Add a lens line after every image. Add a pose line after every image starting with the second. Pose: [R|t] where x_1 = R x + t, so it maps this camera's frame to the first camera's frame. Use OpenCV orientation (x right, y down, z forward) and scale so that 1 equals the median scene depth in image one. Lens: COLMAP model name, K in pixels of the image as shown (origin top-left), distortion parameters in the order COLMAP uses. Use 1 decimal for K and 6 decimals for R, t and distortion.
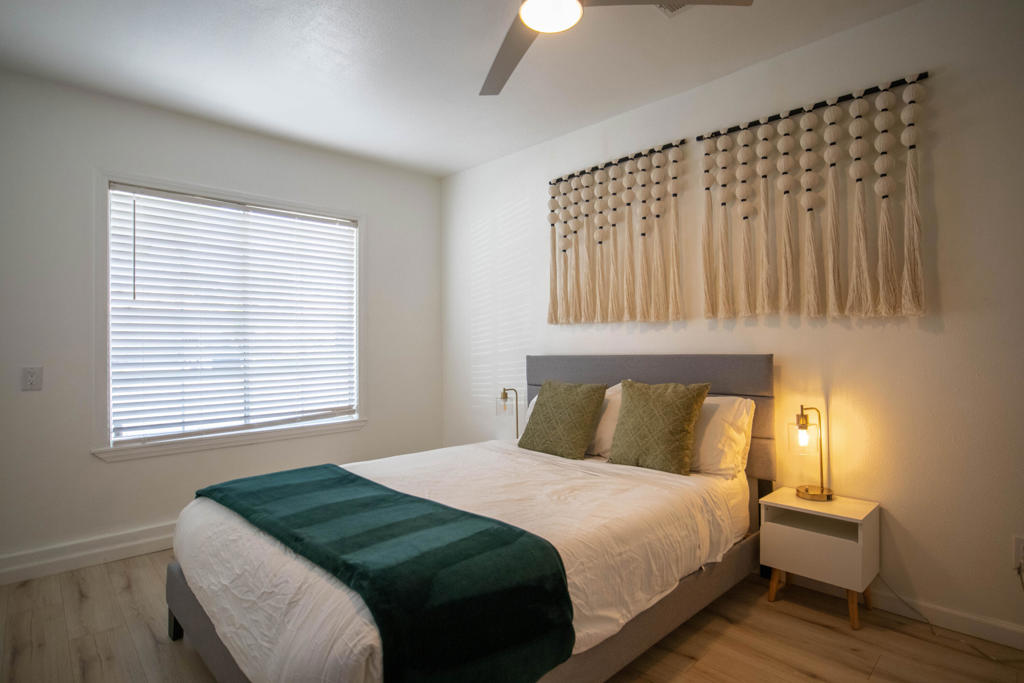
lens RADIAL K [[526.4, 0, 512.0], [0, 526.4, 341.5], [0, 0, 1]] dist [-0.042276, 0.000320]
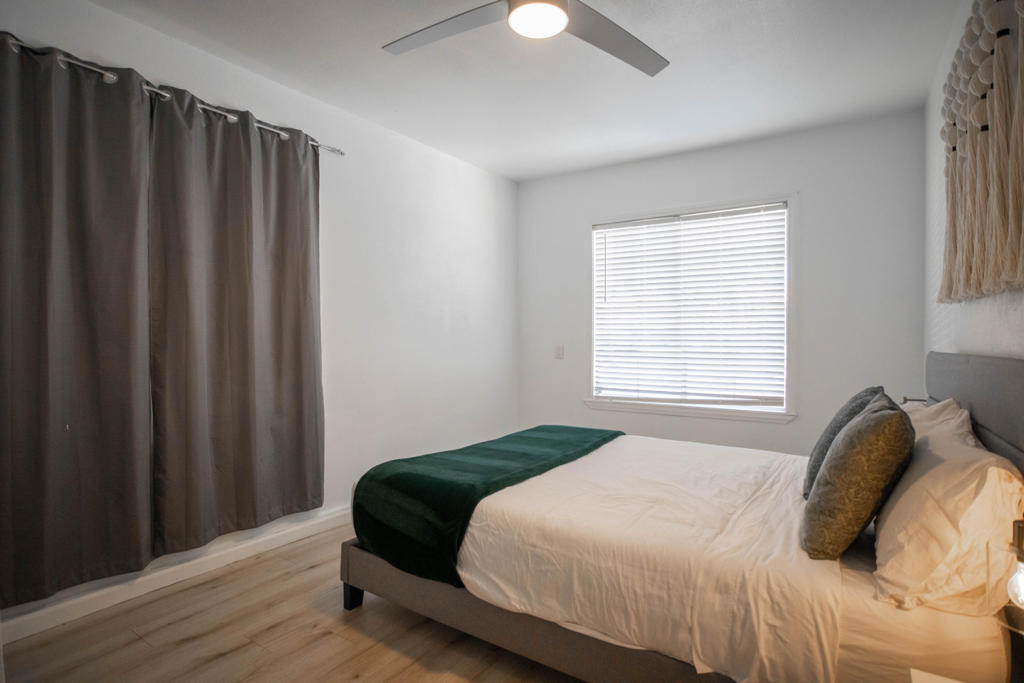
lens RADIAL K [[515.2, 0, 515.4], [0, 515.2, 343.7], [0, 0, 1]] dist [-0.043570, 0.009088]
pose [[0.214018, 0.026890, -0.976460, 0.650696], [0.001468, 0.999611, 0.027849, -0.002484], [0.976829, -0.007394, 0.213895, 0.433532]]
